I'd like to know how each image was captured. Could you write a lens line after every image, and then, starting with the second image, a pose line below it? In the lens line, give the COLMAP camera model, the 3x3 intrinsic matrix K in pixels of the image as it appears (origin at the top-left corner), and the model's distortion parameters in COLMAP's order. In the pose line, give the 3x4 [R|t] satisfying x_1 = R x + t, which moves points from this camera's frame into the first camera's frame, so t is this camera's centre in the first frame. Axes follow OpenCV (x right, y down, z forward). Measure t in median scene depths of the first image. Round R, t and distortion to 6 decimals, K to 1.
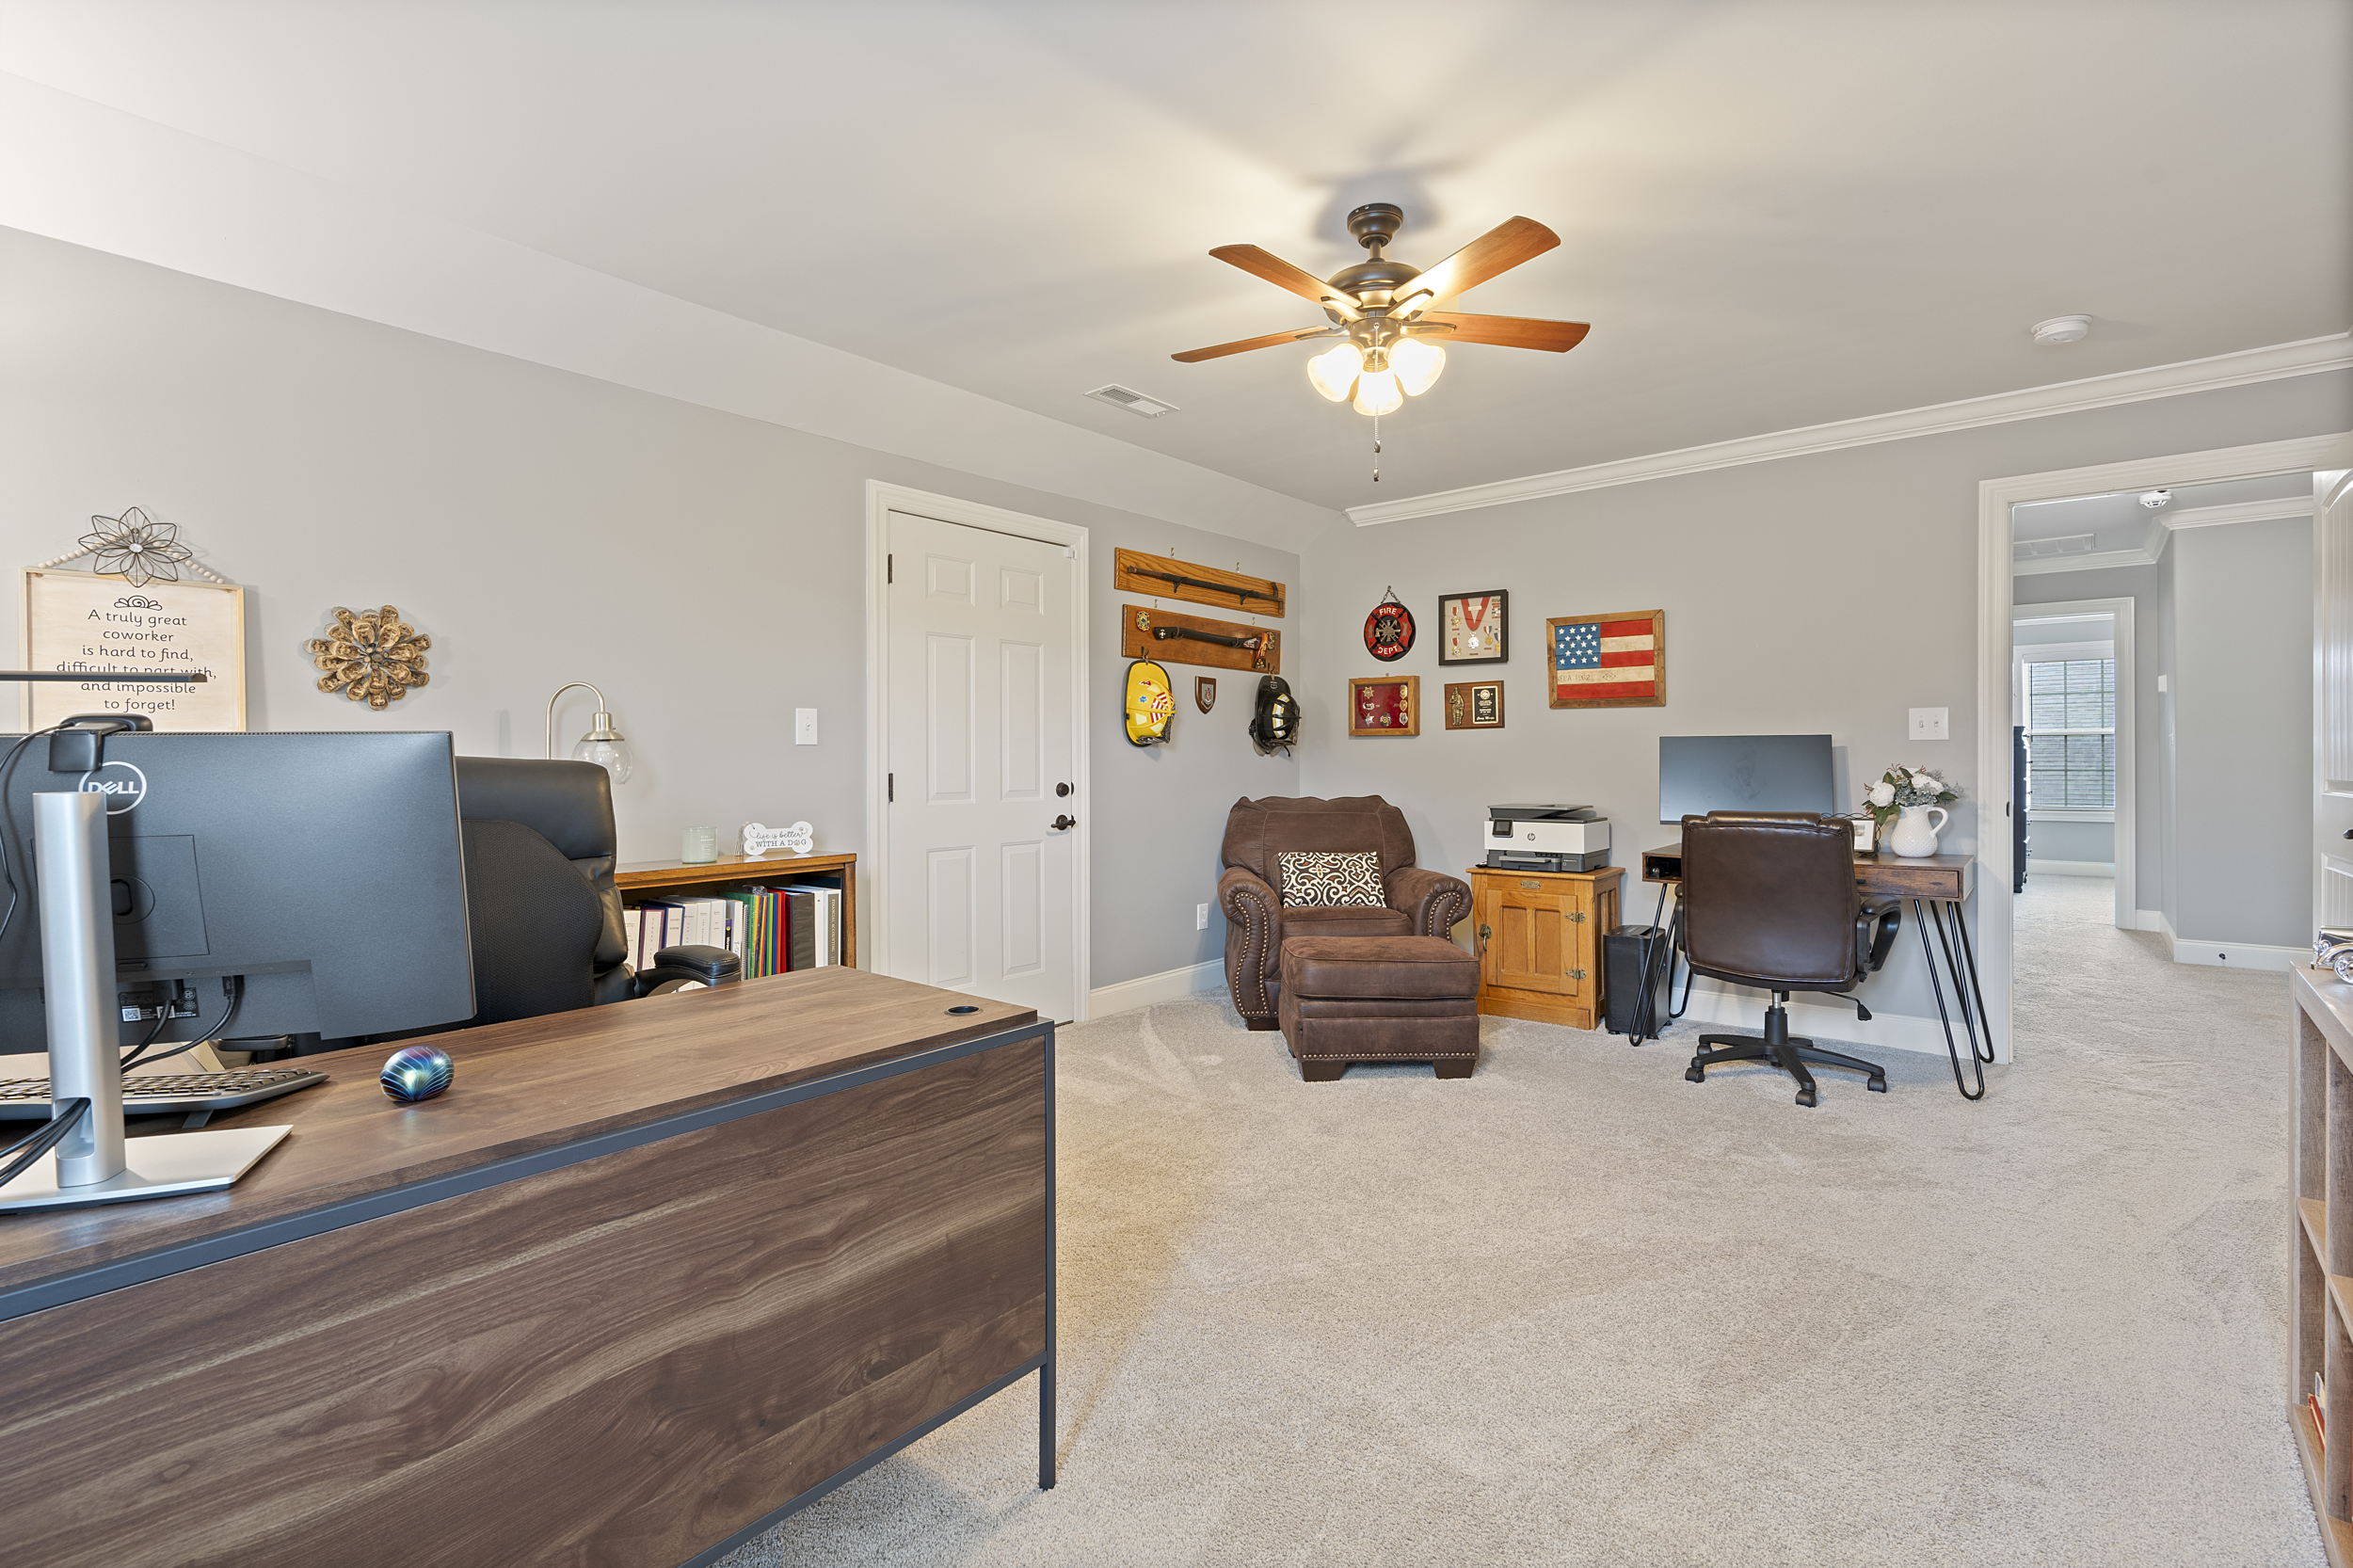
lens RADIAL K [[1059.2, 0, 1185.9], [0, 1059.2, 786.5], [0, 0, 1]] dist [-0.006430, 0.002009]
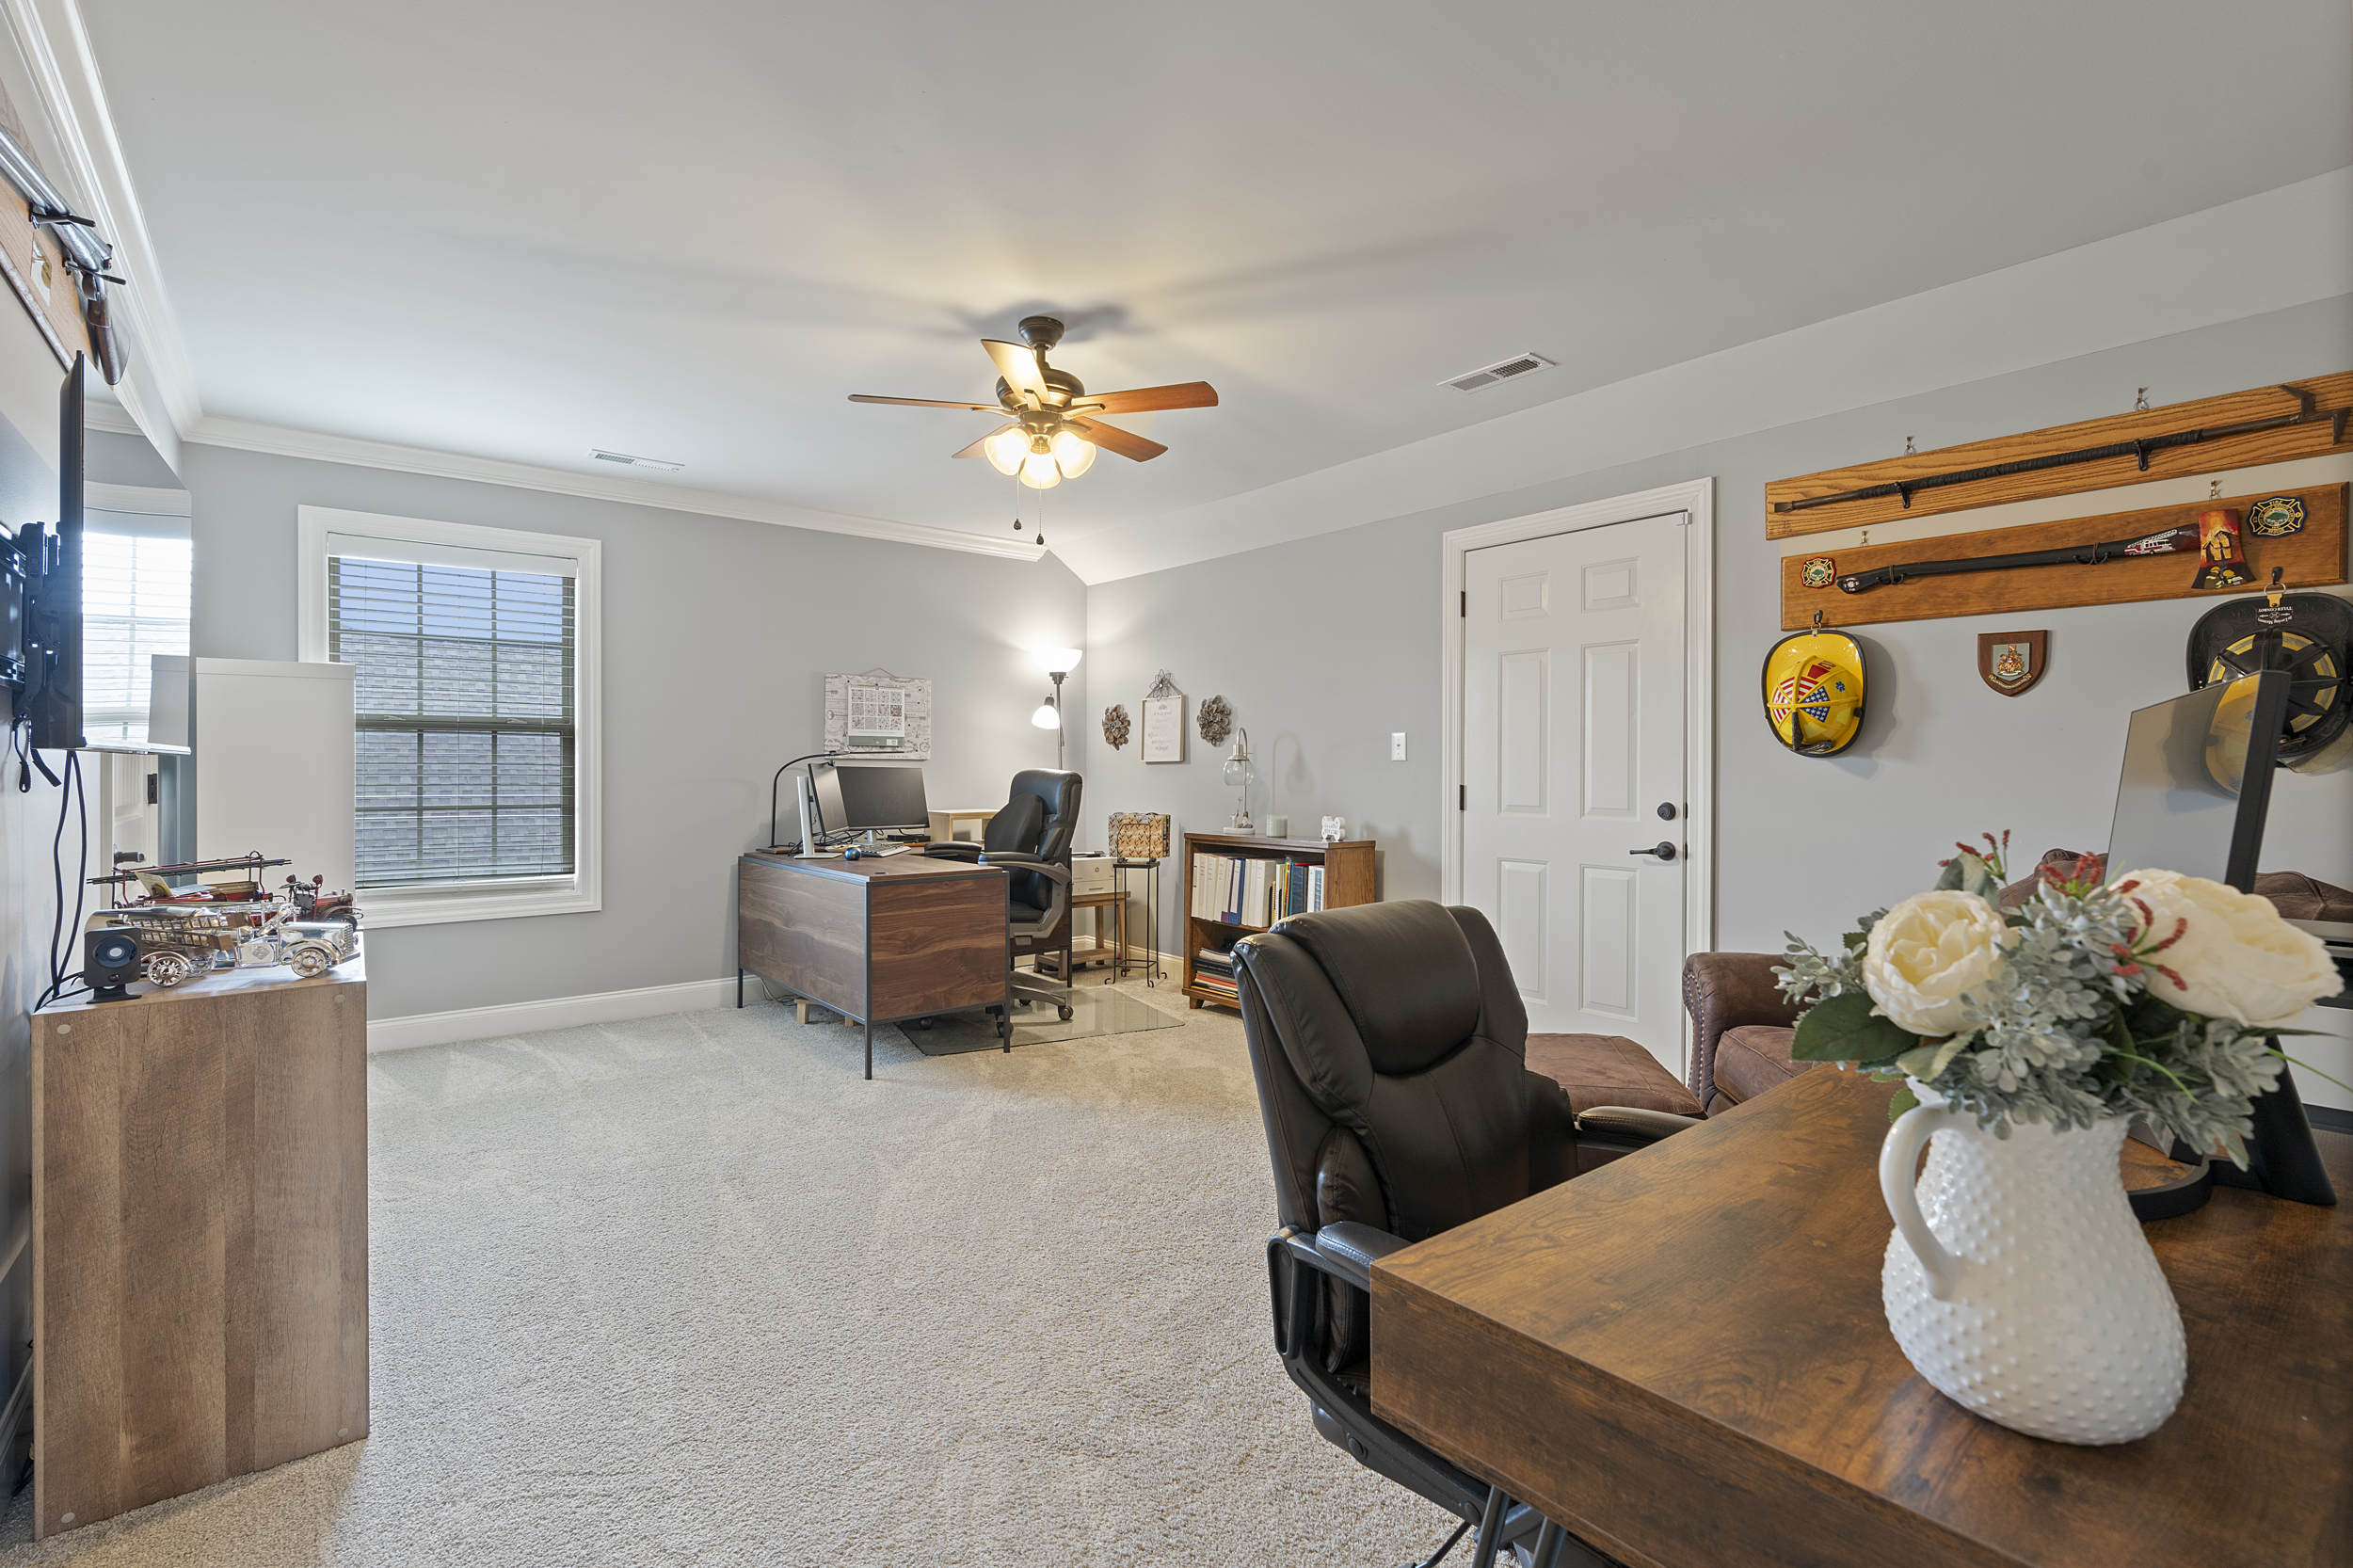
lens RADIAL K [[1059.2, 0, 1185.9], [0, 1059.2, 786.5], [0, 0, 1]] dist [-0.006430, 0.002009]
pose [[-0.178728, 0.019768, -0.983700, 0.745799], [-0.028634, 0.999270, 0.025283, -0.026093], [0.983482, 0.032686, -0.178032, 0.770549]]
